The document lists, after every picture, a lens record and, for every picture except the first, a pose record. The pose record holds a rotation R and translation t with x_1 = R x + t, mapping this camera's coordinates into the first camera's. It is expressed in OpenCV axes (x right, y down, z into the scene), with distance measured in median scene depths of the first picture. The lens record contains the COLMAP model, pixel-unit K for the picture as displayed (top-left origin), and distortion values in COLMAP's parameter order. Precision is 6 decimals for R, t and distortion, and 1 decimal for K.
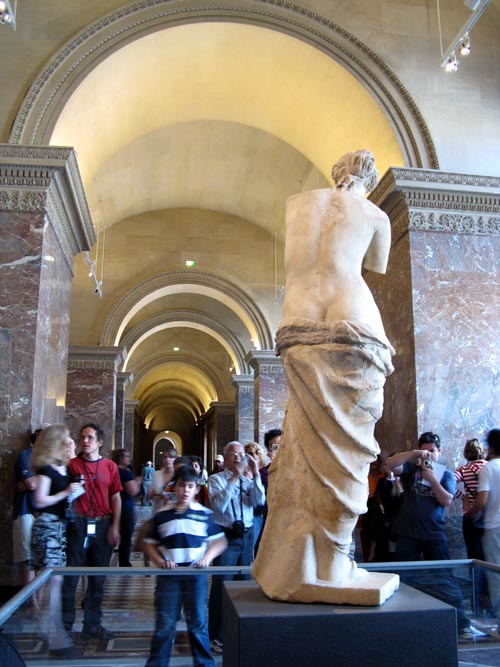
lens RADIAL K [[702.6, 0, 263.4], [0, 702.6, 335.2], [0, 0, 1]] dist [-0.193765, 0.200155]
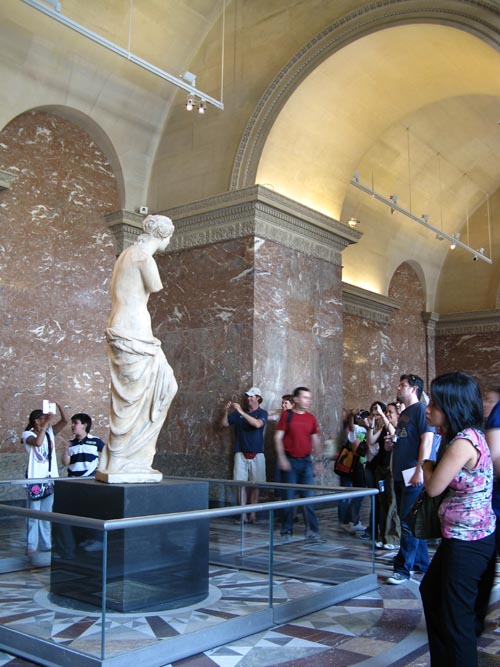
lens RADIAL K [[687.5, 0, 259.3], [0, 687.5, 337.1], [0, 0, 1]] dist [-0.198384, 0.222466]
pose [[0.688337, -0.088824, -0.719932, 0.659854], [0.135724, 0.990718, 0.007535, 0.012632], [0.712580, -0.102899, 0.694004, 0.047026]]
